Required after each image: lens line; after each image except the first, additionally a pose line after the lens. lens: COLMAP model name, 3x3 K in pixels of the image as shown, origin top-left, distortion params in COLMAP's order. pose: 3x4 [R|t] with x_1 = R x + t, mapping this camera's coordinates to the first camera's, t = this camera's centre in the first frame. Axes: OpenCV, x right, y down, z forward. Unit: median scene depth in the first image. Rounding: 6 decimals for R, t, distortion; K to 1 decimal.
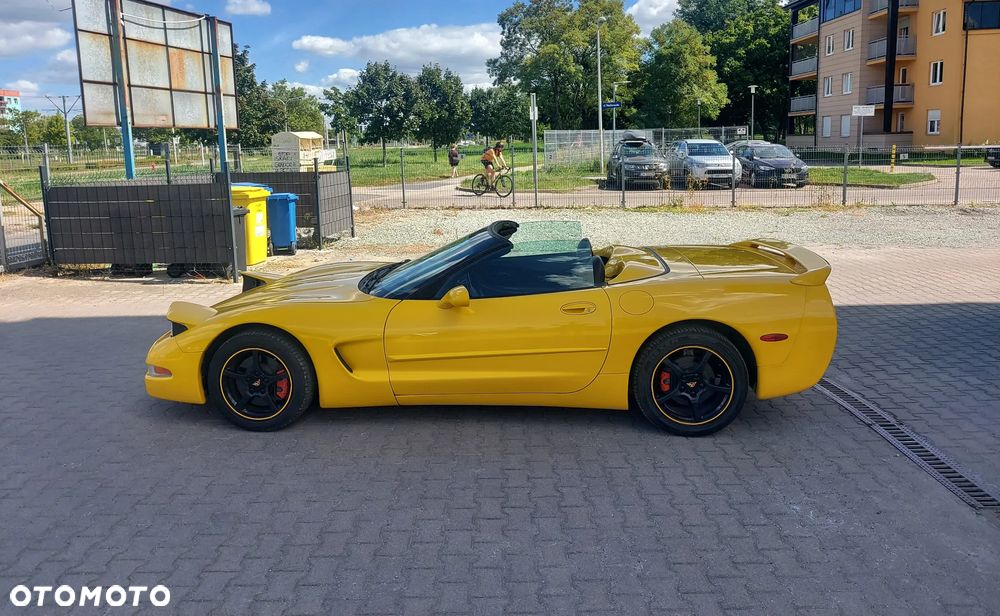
lens RADIAL K [[744.7, 0, 489.4], [0, 744.7, 250.6], [0, 0, 1]] dist [0.029691, 0.000502]
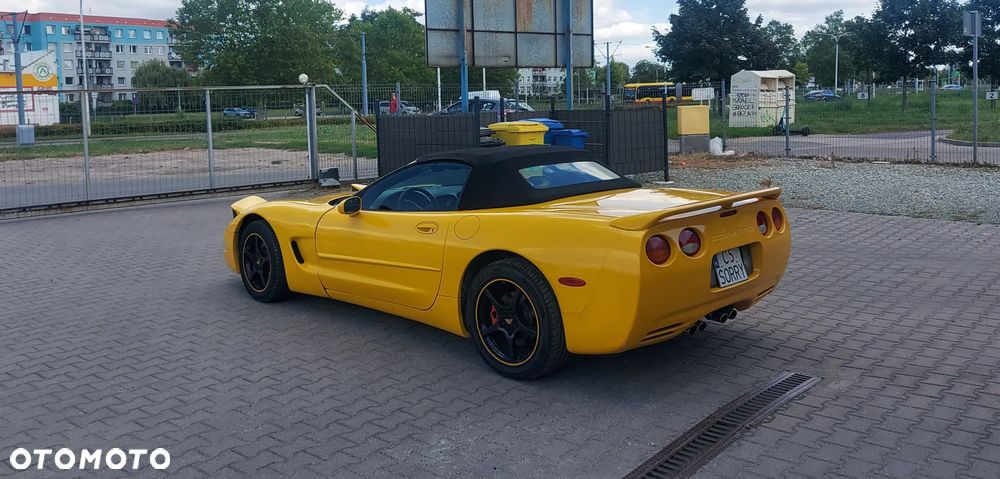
lens RADIAL K [[850.2, 0, 469.8], [0, 850.2, 139.3], [0, 0, 1]] dist [0.028597, -0.006847]
pose [[0.750901, 0.037633, -0.659341, 0.408727], [-0.090856, 0.994769, -0.046694, 0.002113], [0.654135, 0.094968, 0.750392, 0.060633]]
